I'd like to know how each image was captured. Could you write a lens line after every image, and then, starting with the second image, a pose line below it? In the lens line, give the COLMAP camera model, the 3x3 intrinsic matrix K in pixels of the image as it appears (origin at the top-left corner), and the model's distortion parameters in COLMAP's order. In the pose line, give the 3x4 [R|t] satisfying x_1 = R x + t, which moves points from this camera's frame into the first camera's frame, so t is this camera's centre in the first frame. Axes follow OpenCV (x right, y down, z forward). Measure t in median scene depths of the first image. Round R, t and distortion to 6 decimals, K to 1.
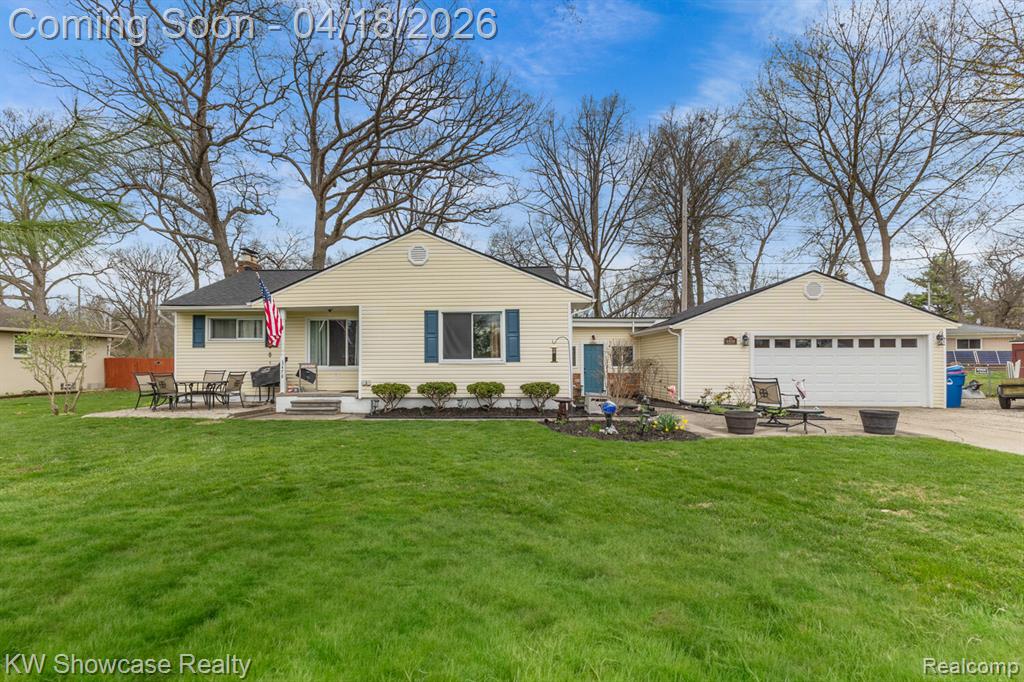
lens RADIAL K [[429.1, 0, 509.2], [0, 429.1, 358.4], [0, 0, 1]] dist [0.000971, 0.000159]
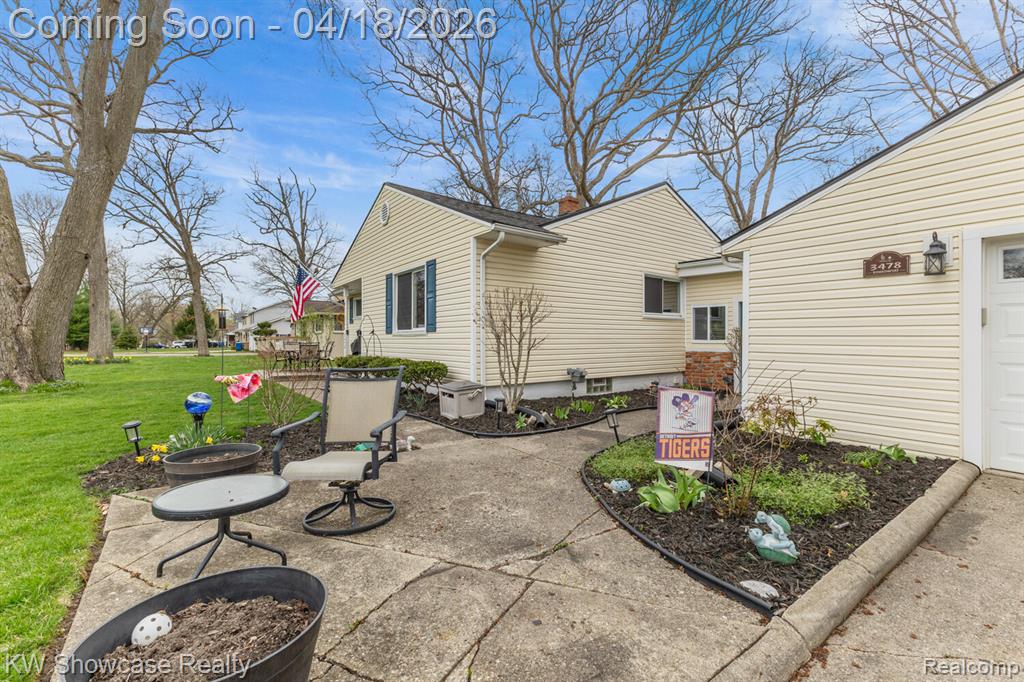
lens RADIAL K [[442.1, 0, 510.5], [0, 442.1, 338.0], [0, 0, 1]] dist [-0.000907, -0.000267]
pose [[0.652578, -0.000454, -0.757722, 0.587054], [0.002654, 0.999995, 0.001687, 0.014991], [0.757717, -0.003112, 0.652576, 0.550782]]
